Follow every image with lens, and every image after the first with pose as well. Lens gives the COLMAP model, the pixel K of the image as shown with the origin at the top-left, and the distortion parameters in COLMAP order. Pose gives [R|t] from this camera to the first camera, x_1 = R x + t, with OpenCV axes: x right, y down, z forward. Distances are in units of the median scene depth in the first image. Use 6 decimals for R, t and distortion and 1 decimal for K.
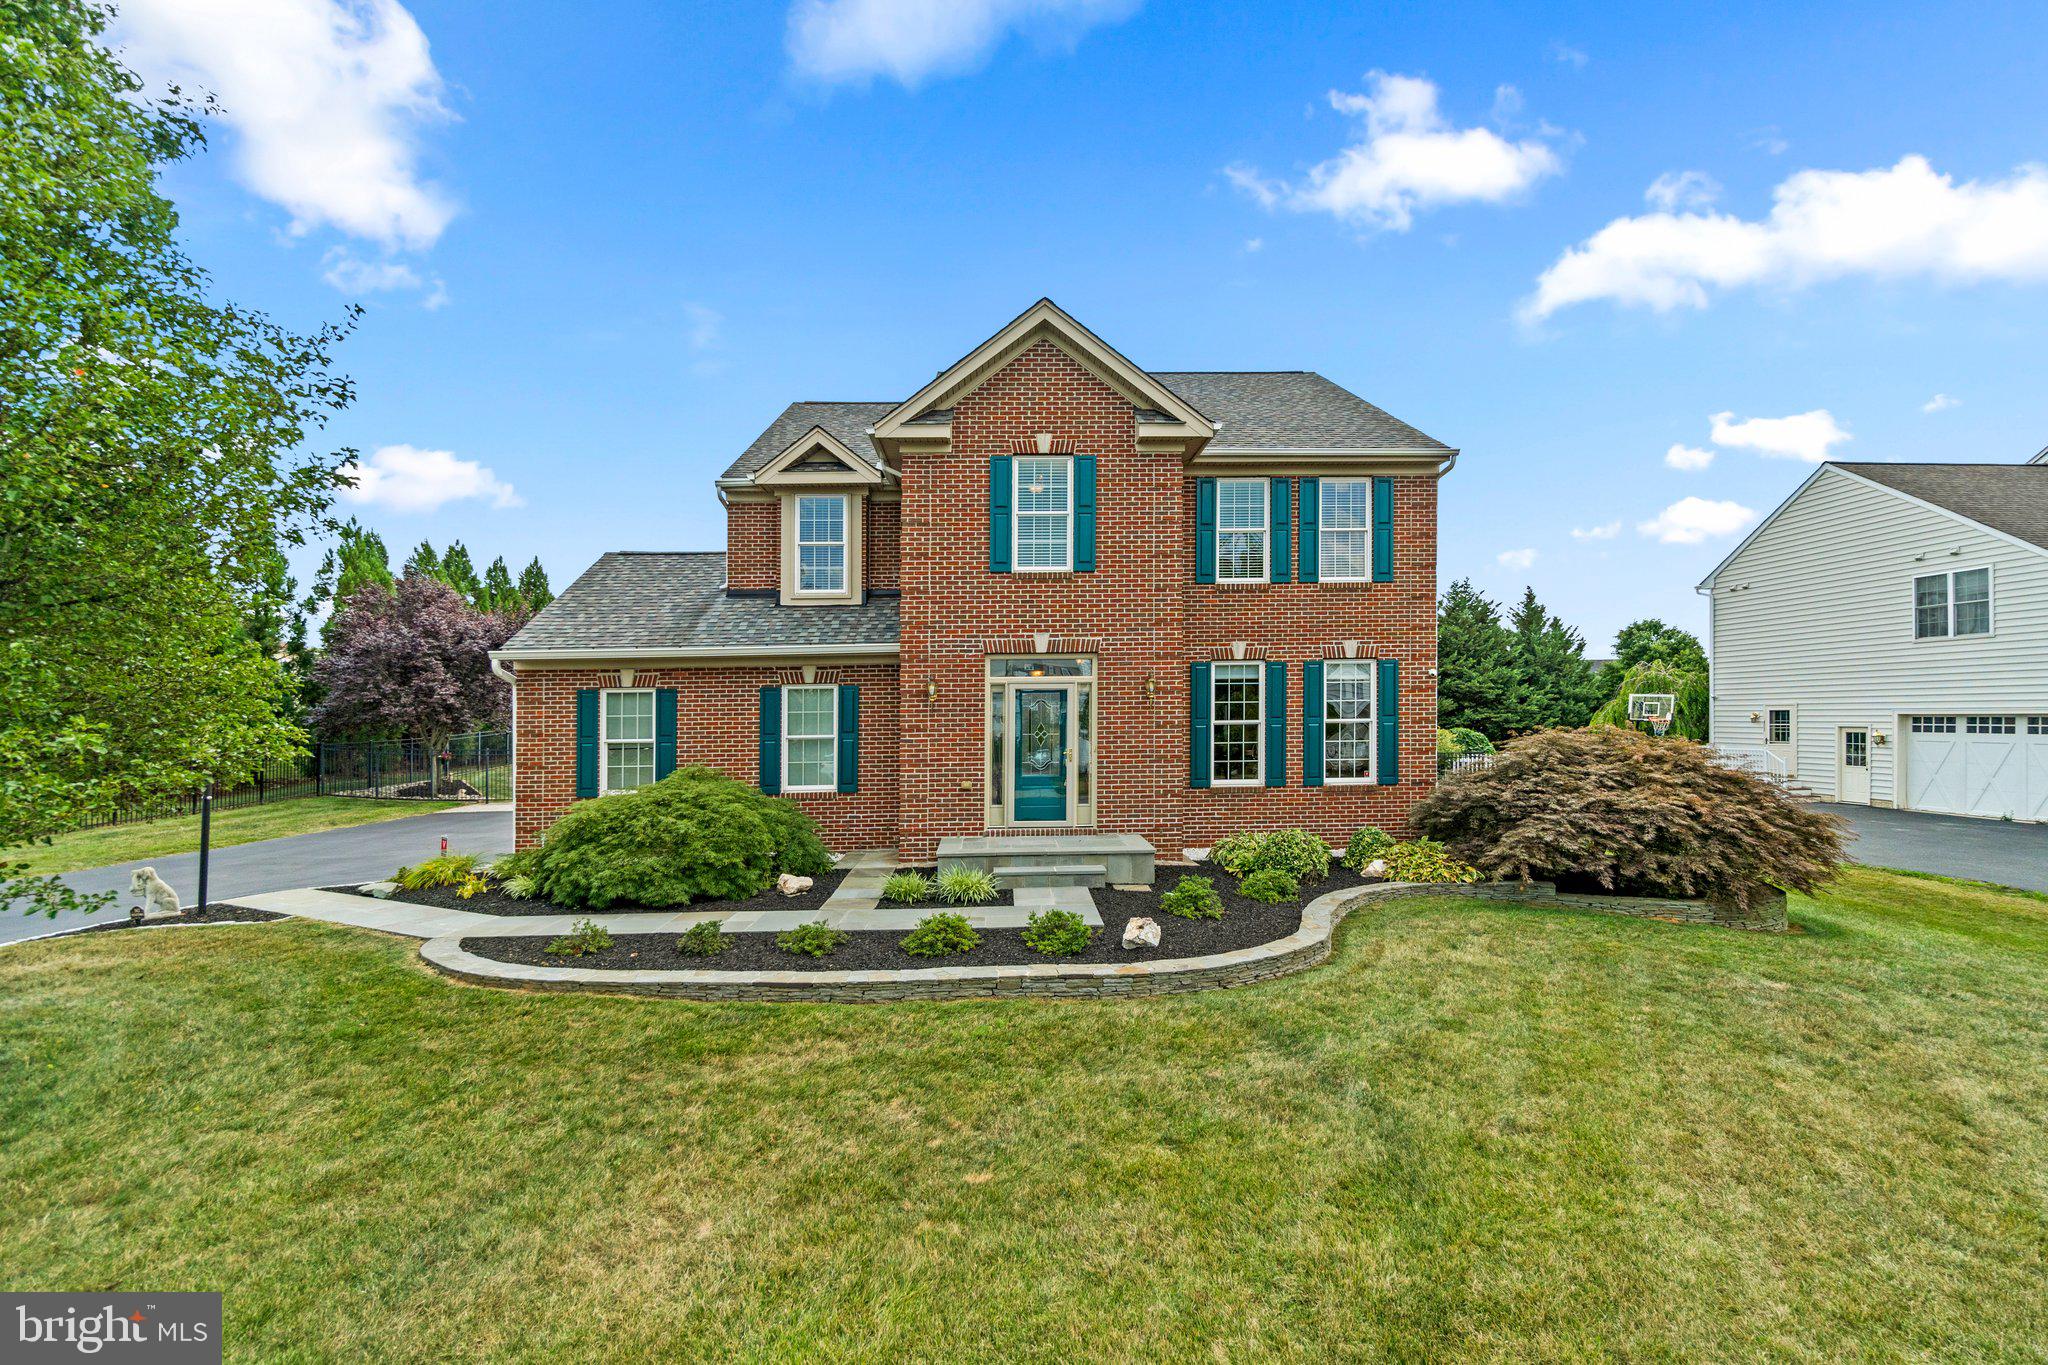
lens RADIAL K [[906.6, 0, 1050.8], [0, 906.6, 713.6], [0, 0, 1]] dist [-0.002790, -0.000145]
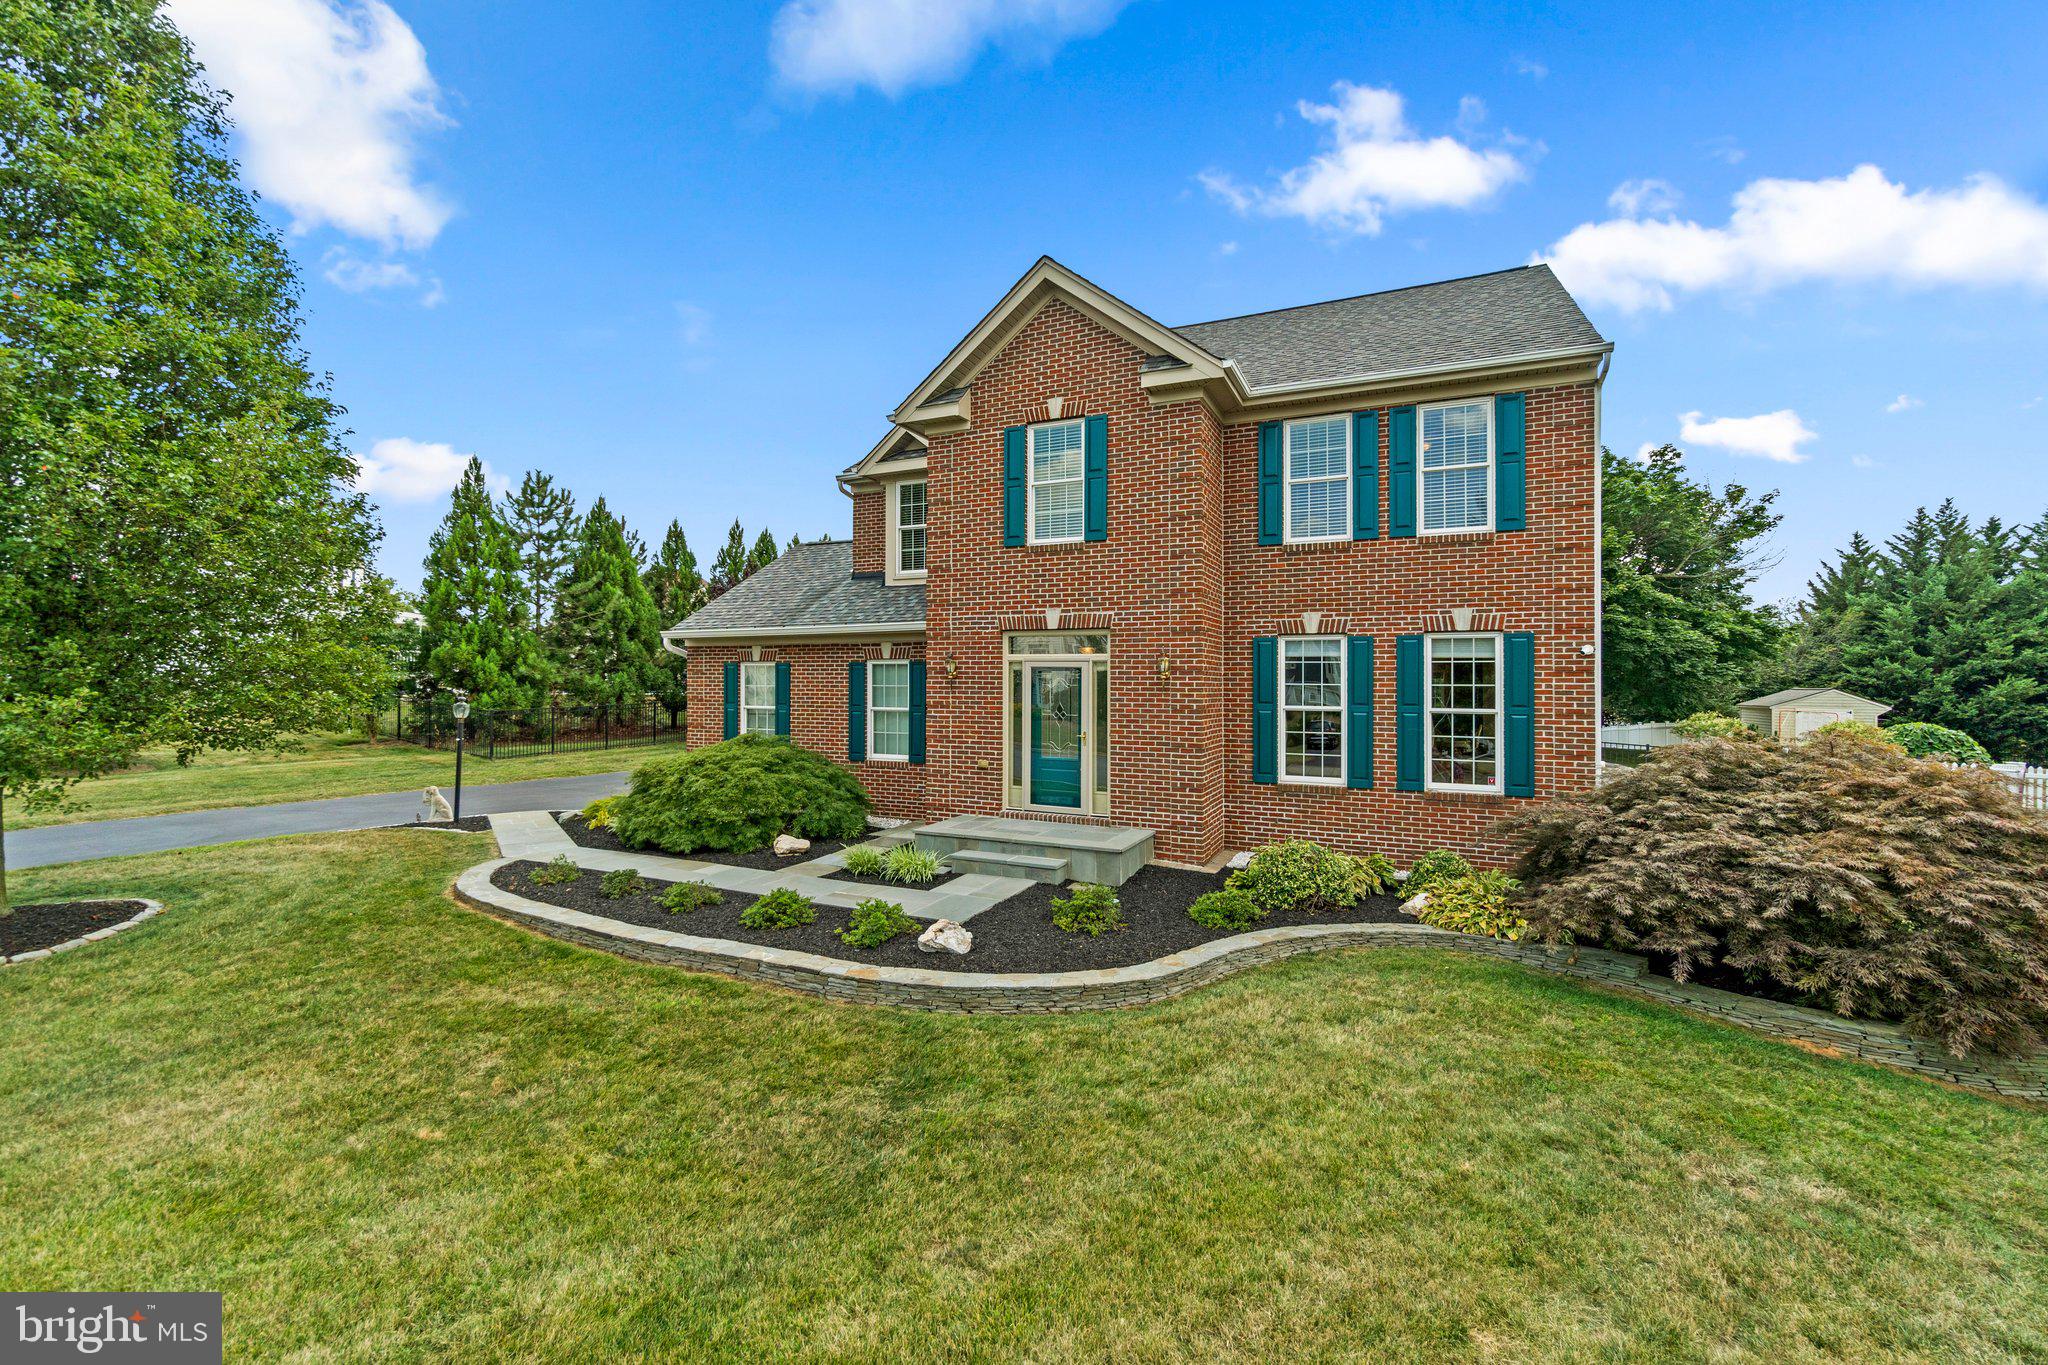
lens RADIAL K [[899.8, 0, 1017.0], [0, 899.8, 676.6], [0, 0, 1]] dist [-0.001355, -0.000051]
pose [[0.879367, 0.016062, -0.475873, 0.403593], [-0.018547, 0.999828, -0.000526, -0.016111], [0.475783, 0.009289, 0.879514, 0.153478]]
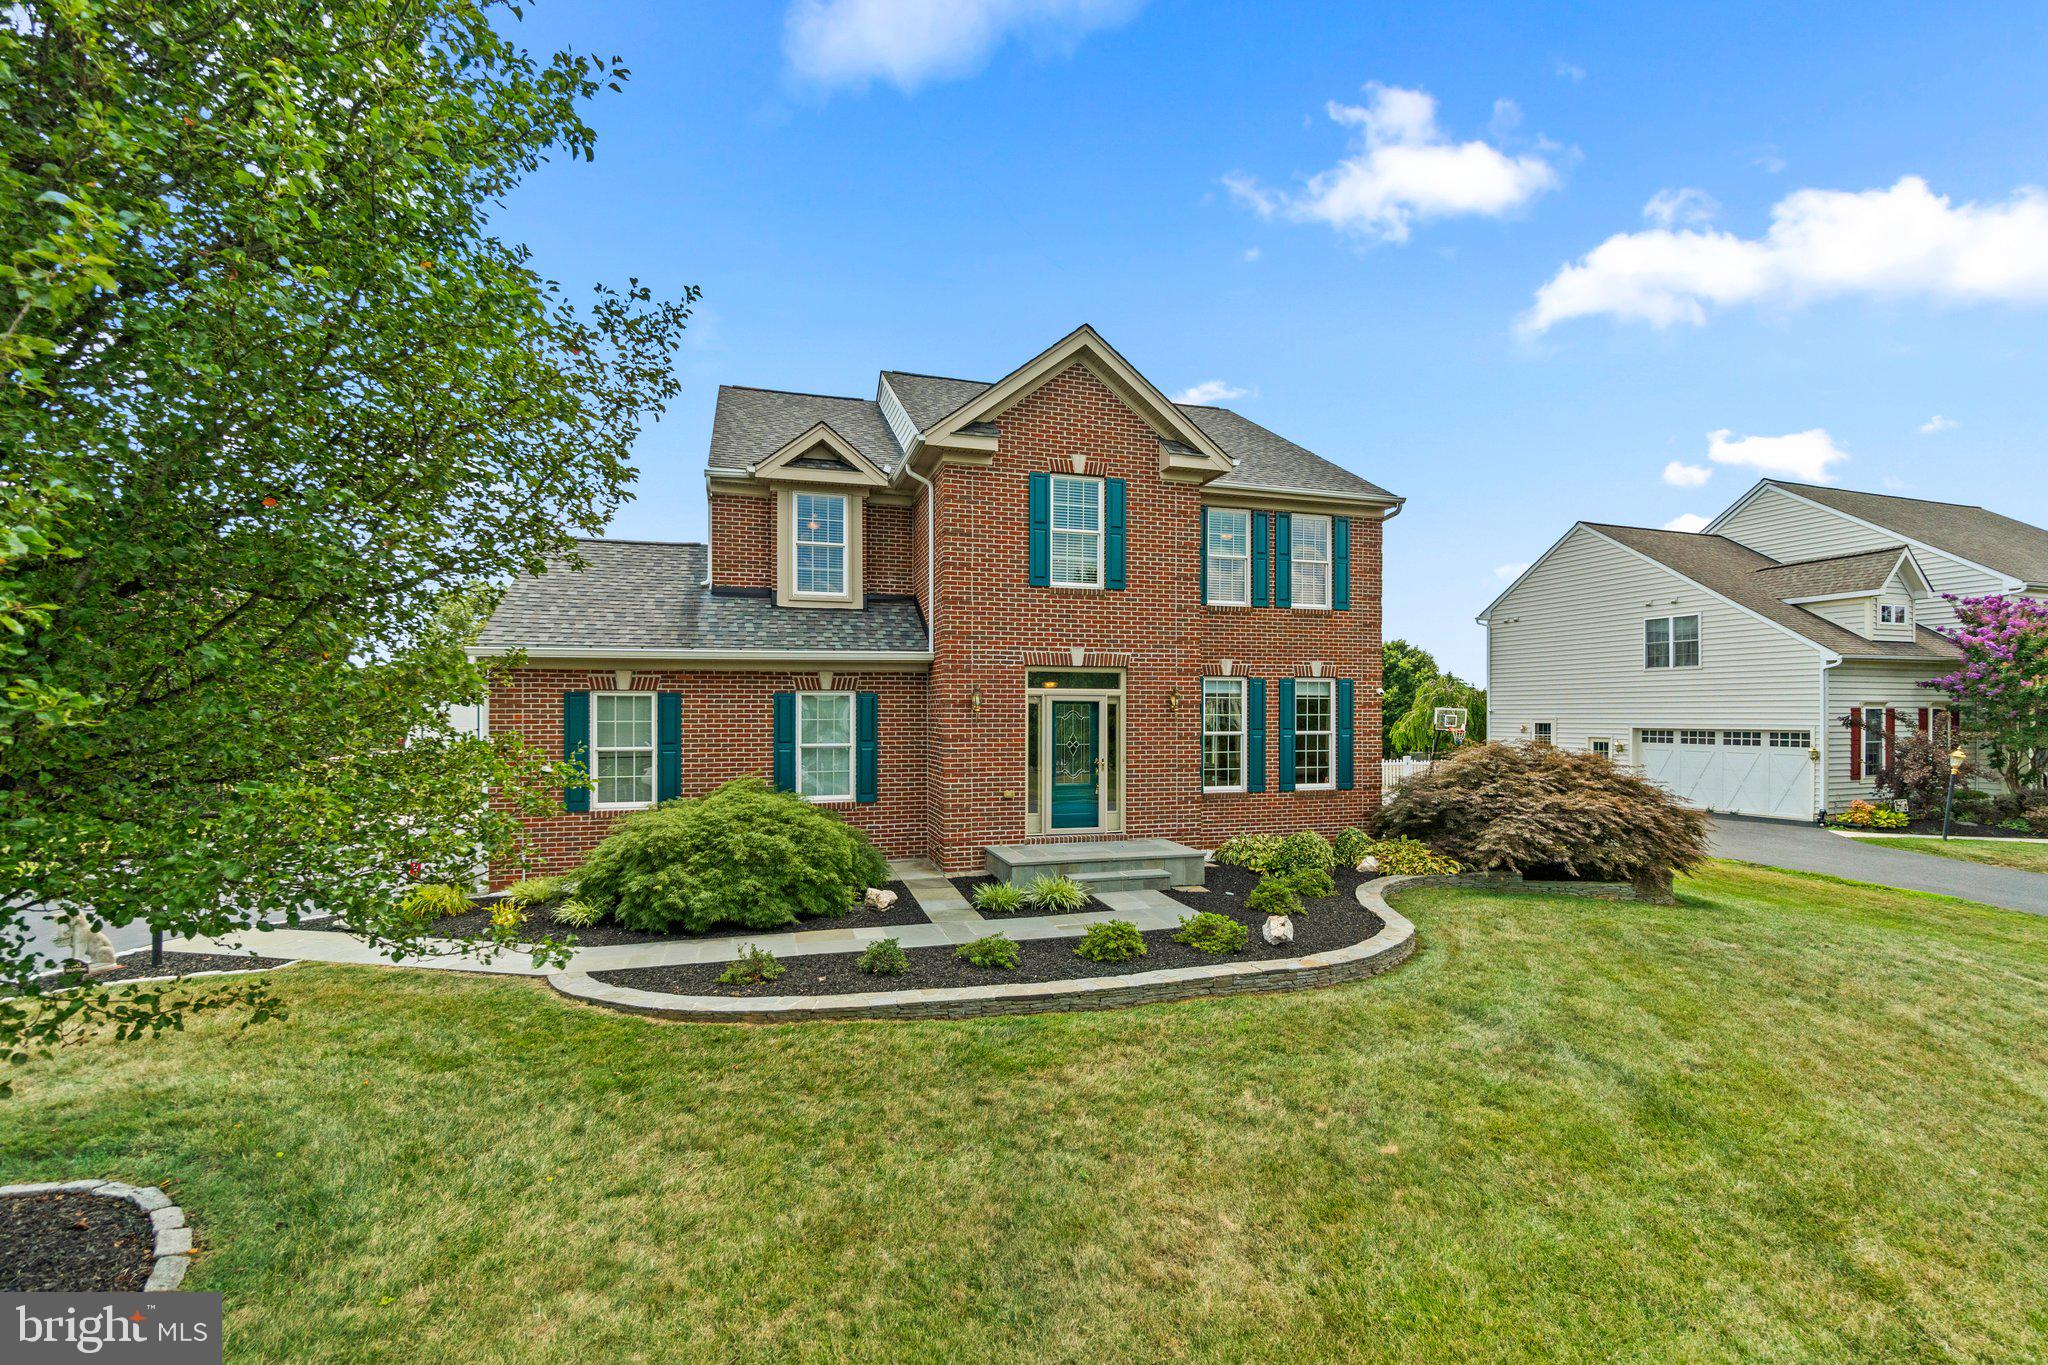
lens RADIAL K [[906.6, 0, 1050.8], [0, 906.6, 713.6], [0, 0, 1]] dist [-0.002790, -0.000145]
pose [[0.964261, 0.013570, 0.264606, -0.314062], [-0.013369, 0.999907, -0.002562, -0.009585], [-0.264616, -0.001067, 0.964353, 0.008044]]
